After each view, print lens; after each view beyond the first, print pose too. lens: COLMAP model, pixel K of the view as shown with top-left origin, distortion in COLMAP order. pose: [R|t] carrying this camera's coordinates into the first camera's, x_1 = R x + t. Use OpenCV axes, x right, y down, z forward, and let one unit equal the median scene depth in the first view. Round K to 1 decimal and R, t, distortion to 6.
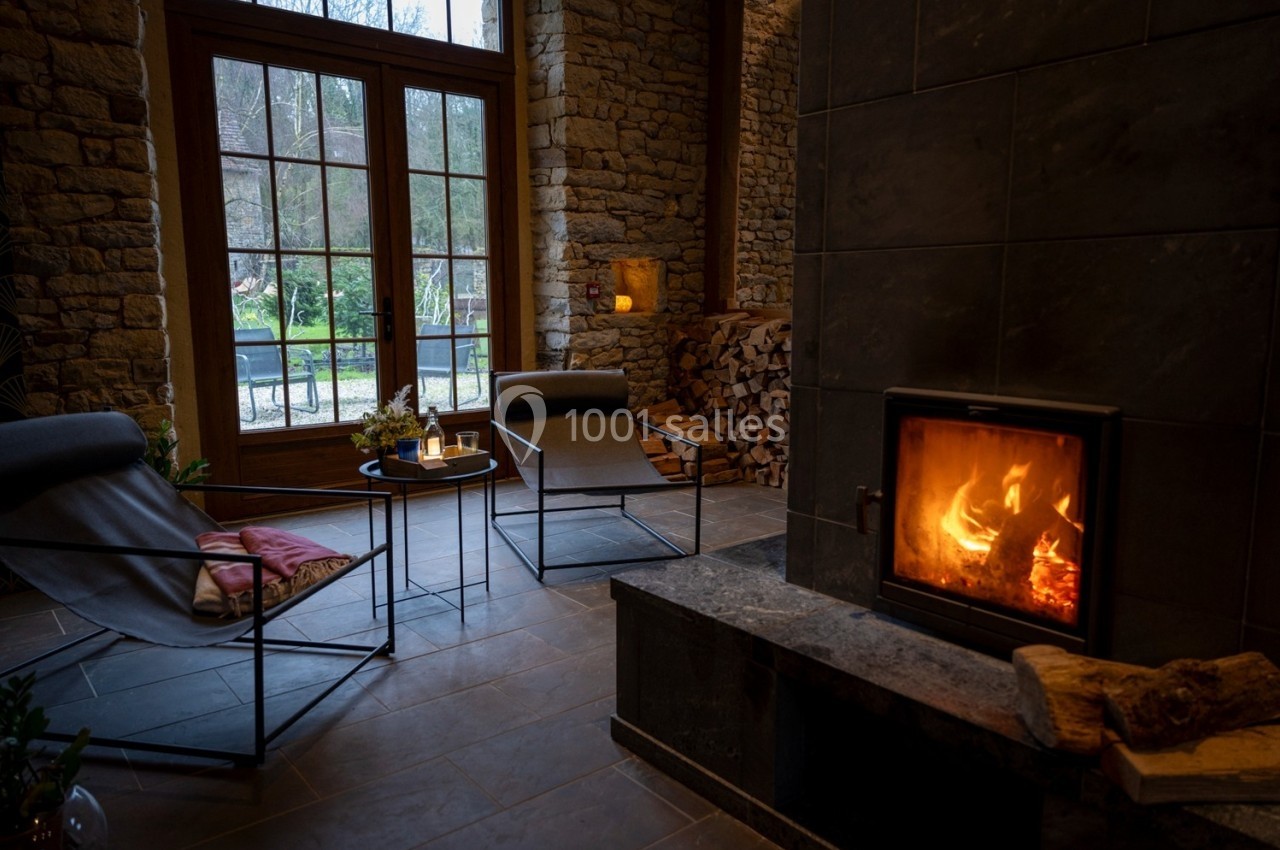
lens RADIAL K [[904.1, 0, 635.1], [0, 904.1, 421.6], [0, 0, 1]] dist [0.045914, -0.001427]
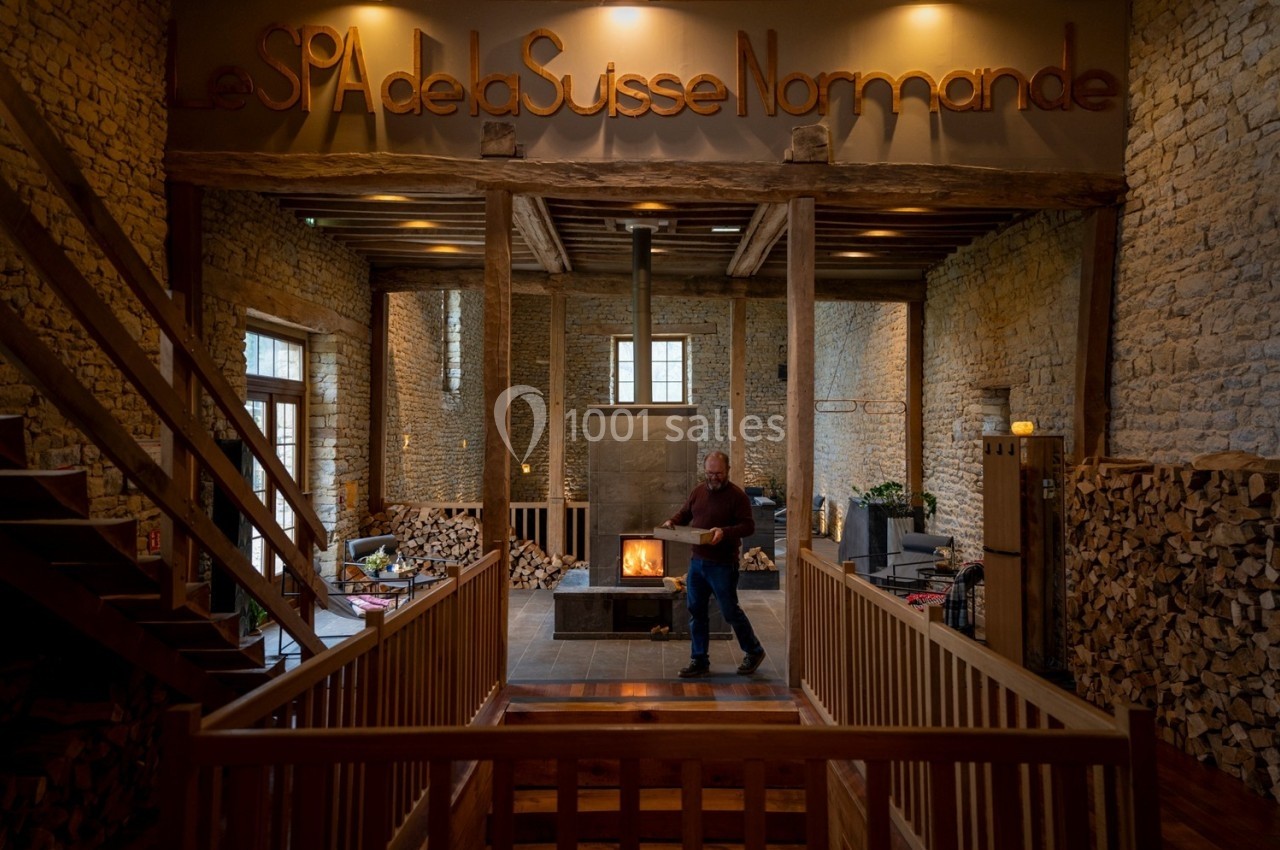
lens RADIAL K [[904.1, 0, 641.9], [0, 904.1, 420.8], [0, 0, 1]] dist [0.045914, -0.001427]
pose [[0.626994, 0.010264, 0.778956, -1.190321], [0.106916, 0.989318, -0.099094, -0.051934], [-0.771652, 0.145414, 0.619199, -0.735569]]
